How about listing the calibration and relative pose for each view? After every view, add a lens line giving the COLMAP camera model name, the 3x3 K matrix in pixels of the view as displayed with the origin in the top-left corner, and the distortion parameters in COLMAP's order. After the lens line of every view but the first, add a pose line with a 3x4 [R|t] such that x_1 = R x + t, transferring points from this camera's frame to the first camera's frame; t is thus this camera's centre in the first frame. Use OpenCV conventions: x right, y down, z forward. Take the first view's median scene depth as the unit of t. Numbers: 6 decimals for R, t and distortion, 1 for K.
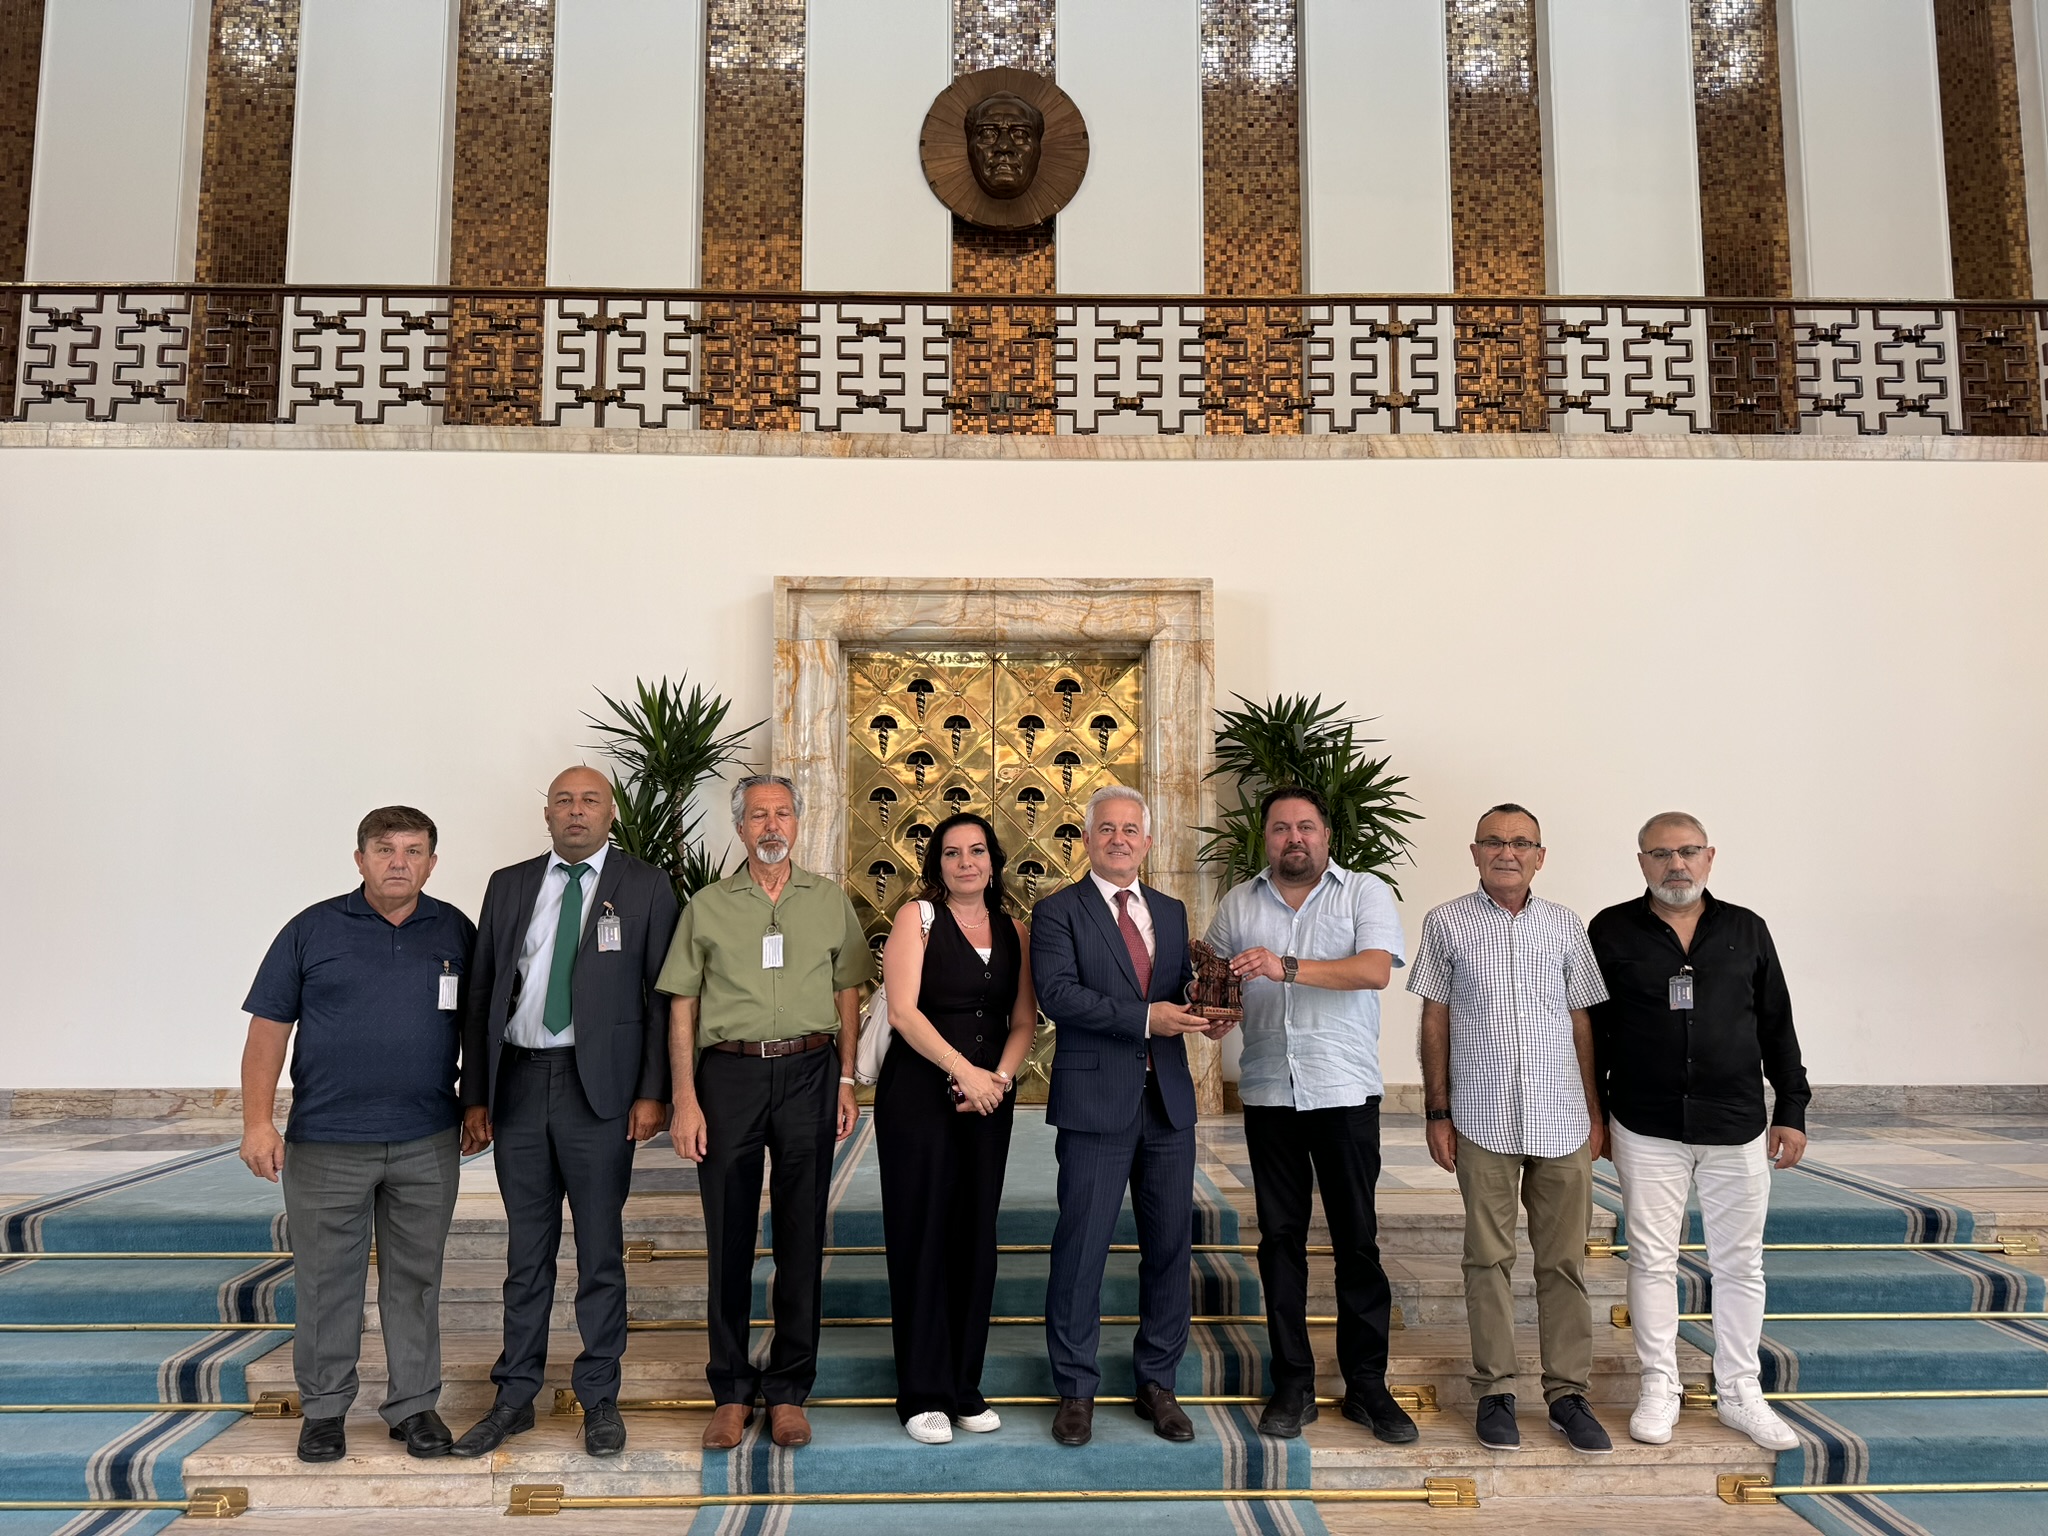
lens RADIAL K [[1430.4, 0, 1024.0], [0, 1430.4, 768.0], [0, 0, 1]] dist [0.031724, -0.011244]
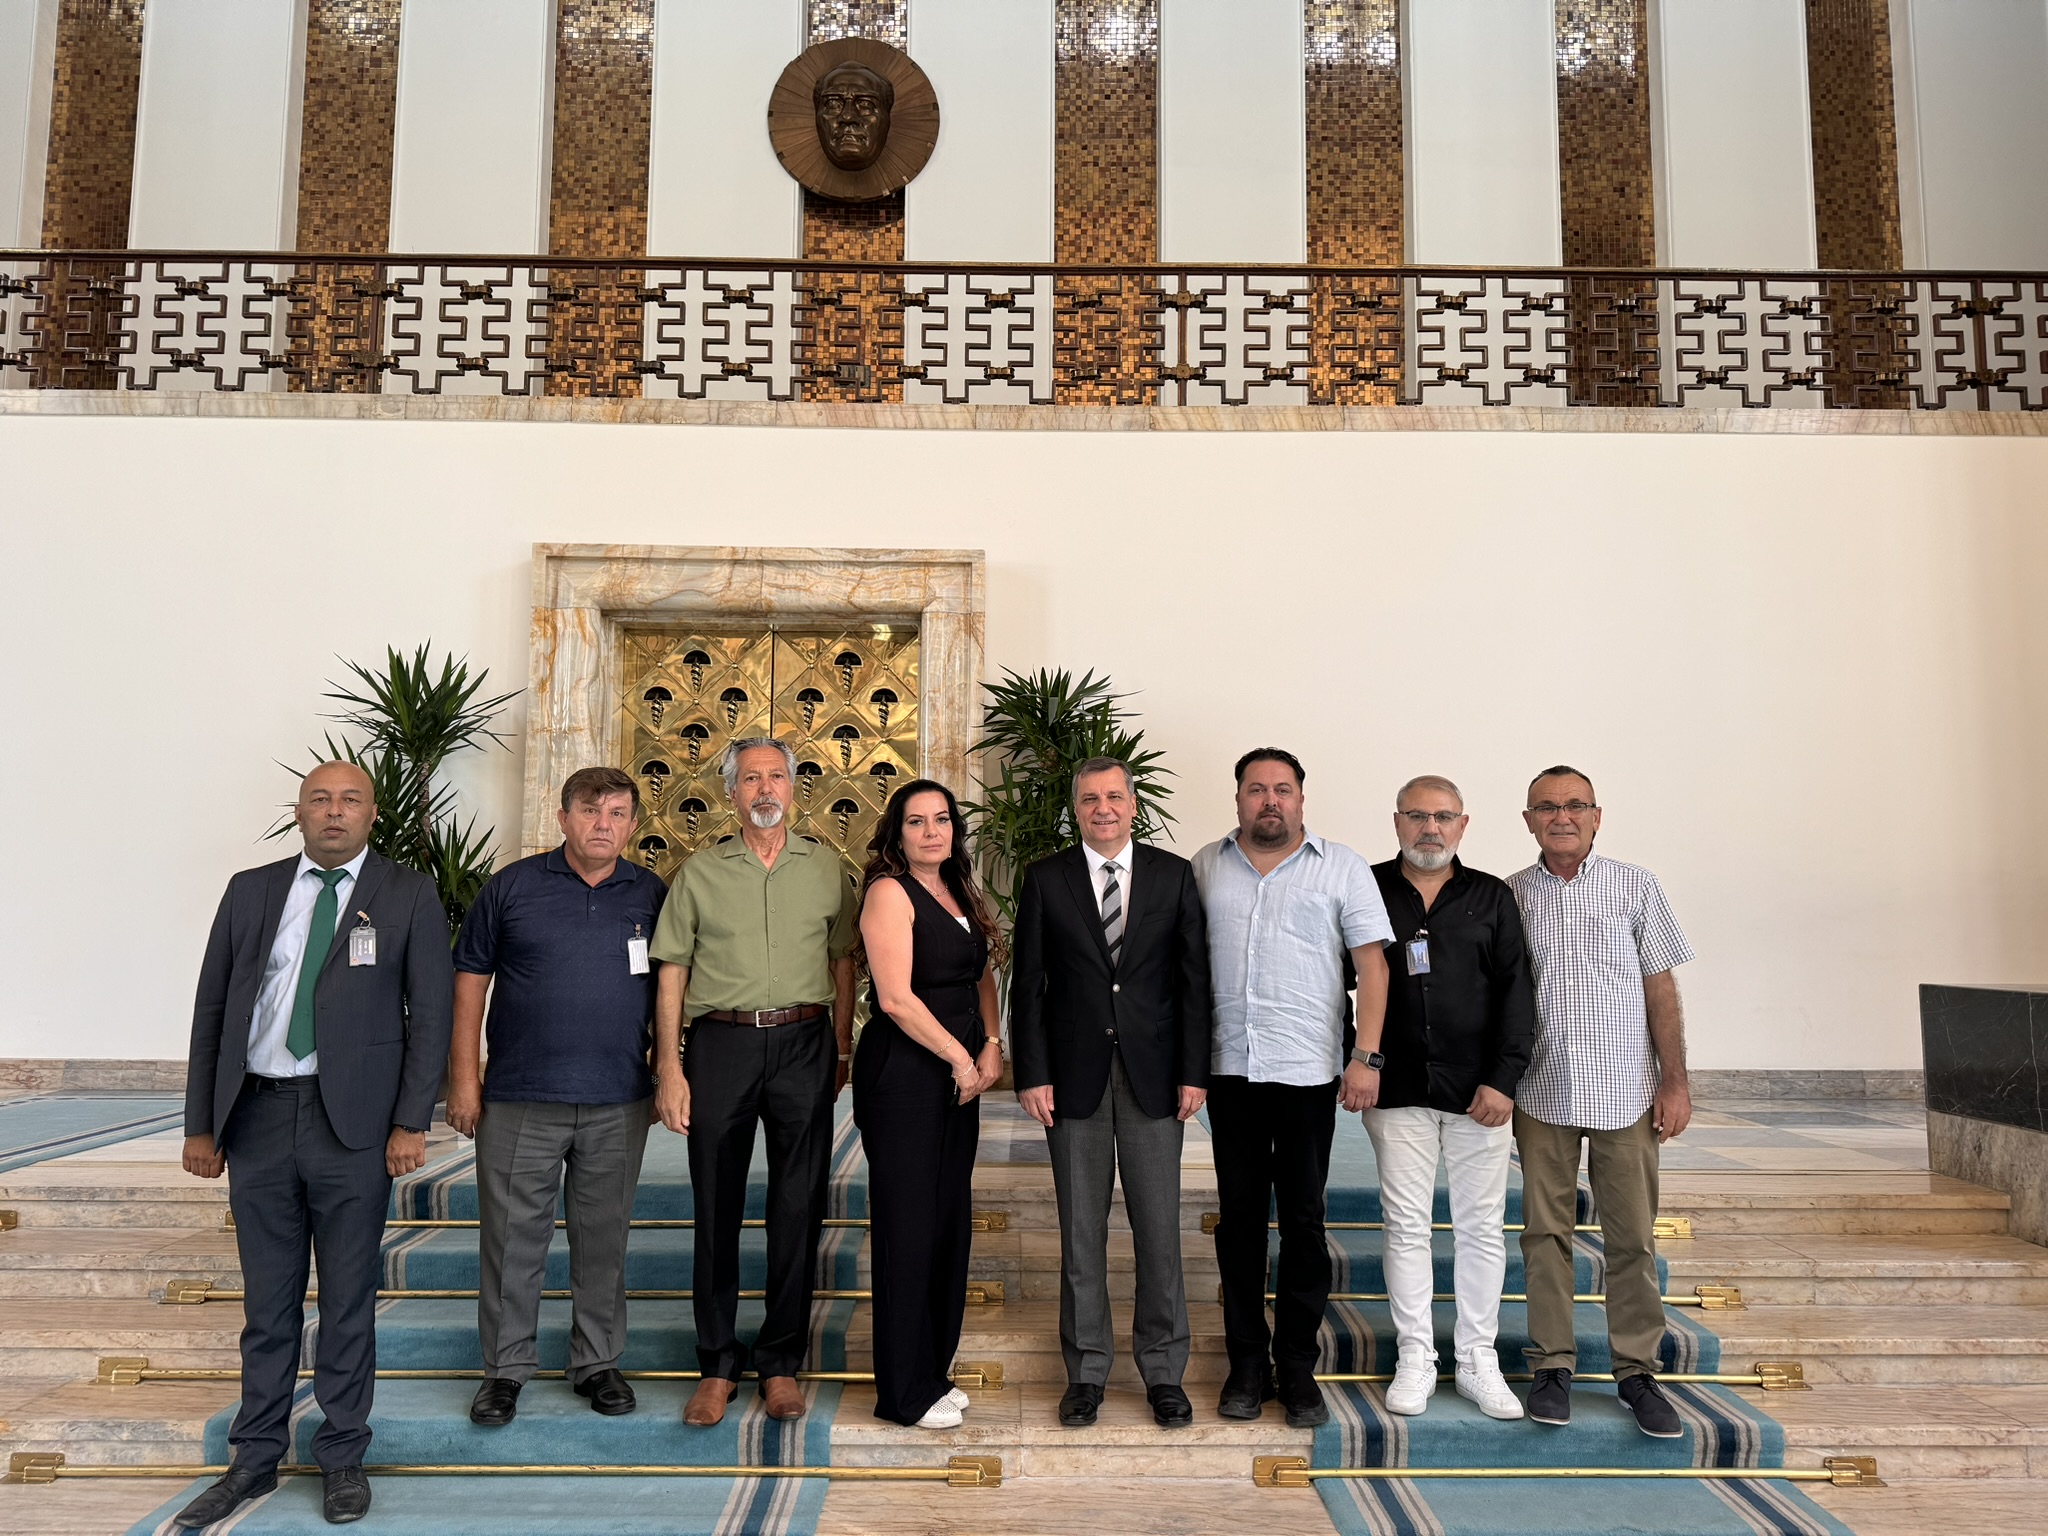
lens RADIAL K [[1415.2, 0, 1024.0], [0, 1415.2, 768.0], [0, 0, 1]] dist [0.038135, -0.021373]
pose [[0.999780, 0.008124, -0.019333, 0.128805], [-0.007952, 0.999929, 0.008909, 0.006728], [0.019404, -0.008753, 0.999773, 0.015730]]
